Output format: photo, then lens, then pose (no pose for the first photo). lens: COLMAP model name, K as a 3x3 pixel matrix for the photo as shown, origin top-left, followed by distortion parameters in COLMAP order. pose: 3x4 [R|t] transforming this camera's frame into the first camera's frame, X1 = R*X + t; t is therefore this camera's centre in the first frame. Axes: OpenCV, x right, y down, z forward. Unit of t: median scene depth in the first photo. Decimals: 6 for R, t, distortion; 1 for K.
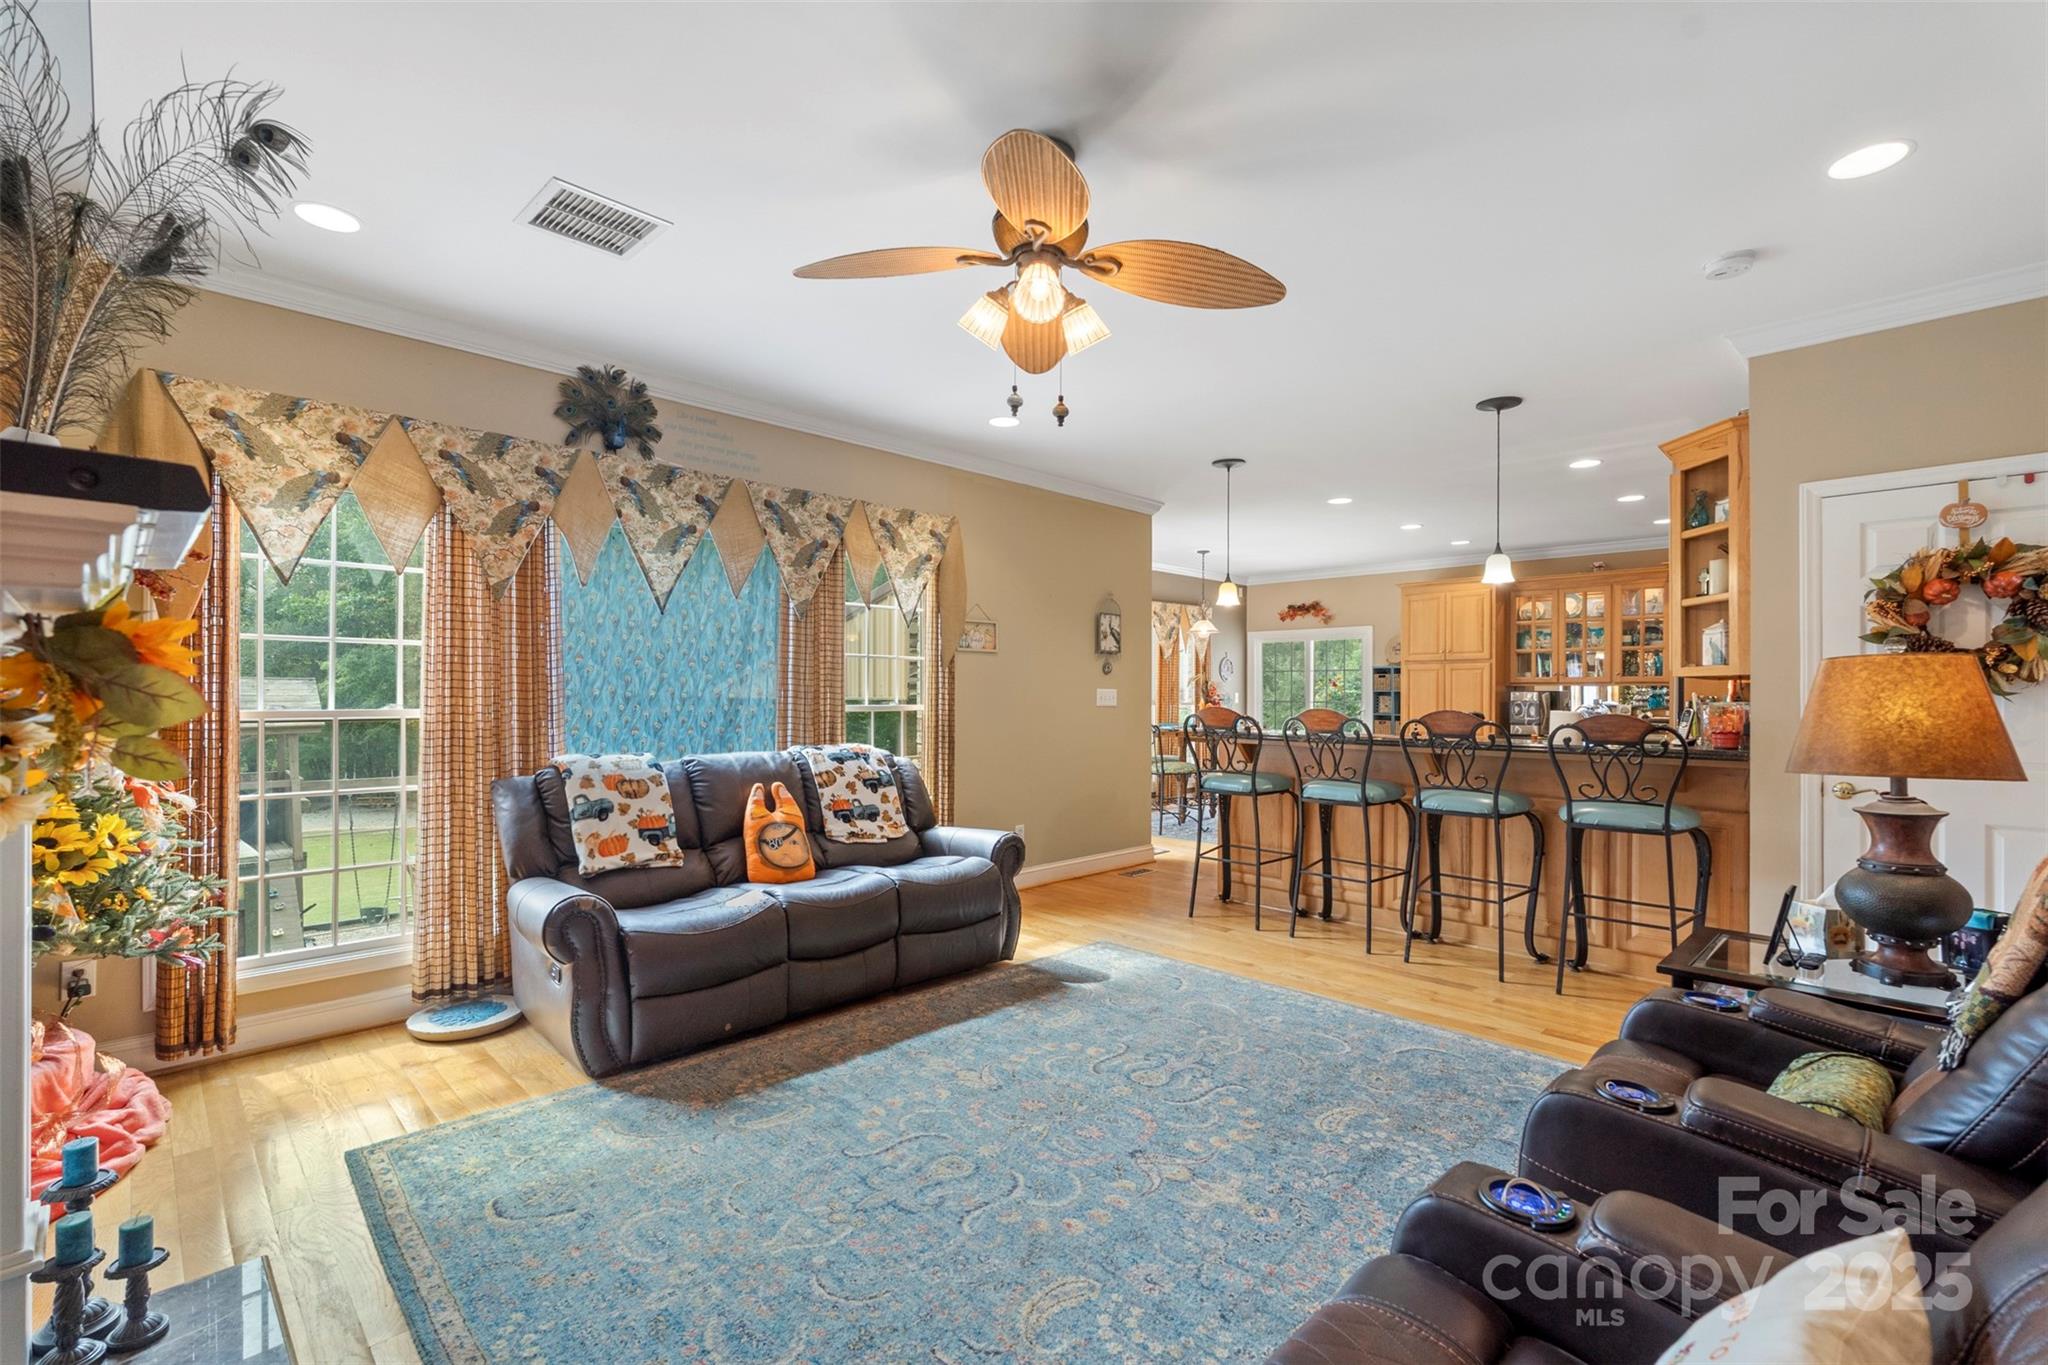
lens RADIAL K [[946.3, 0, 1026.7], [0, 946.3, 697.2], [0, 0, 1]] dist [-0.002513, 0.000157]
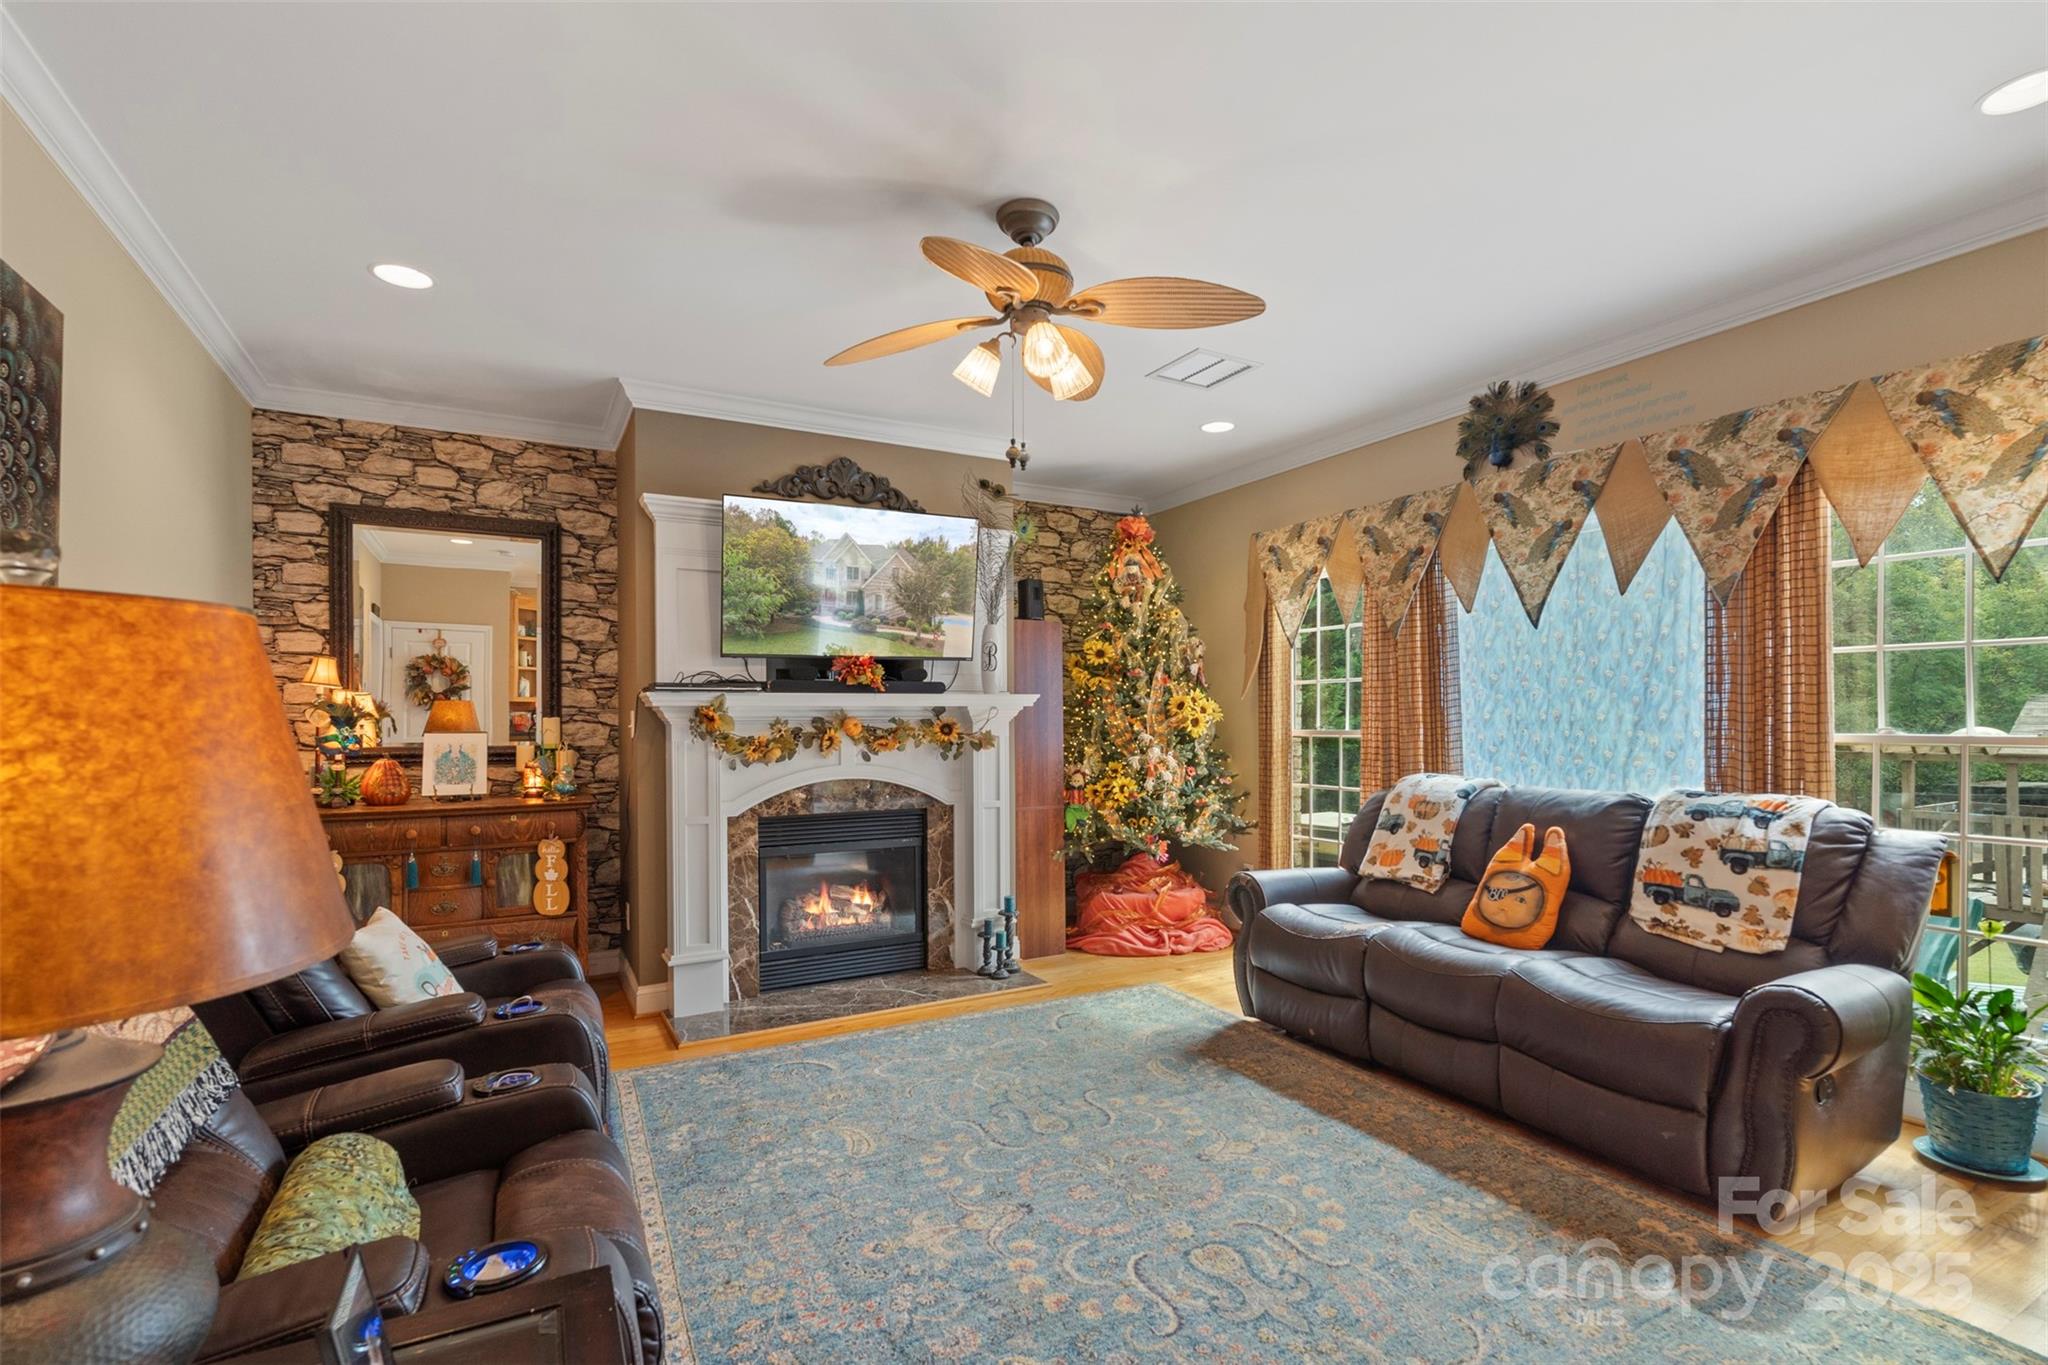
lens RADIAL K [[946.3, 0, 1004.4], [0, 946.3, 722.5], [0, 0, 1]] dist [-0.002513, 0.000157]
pose [[-0.321835, 0.012974, -0.946707, 0.689846], [0.017515, 0.999817, 0.007748, -0.014900], [0.946634, -0.014089, -0.322003, 0.867625]]
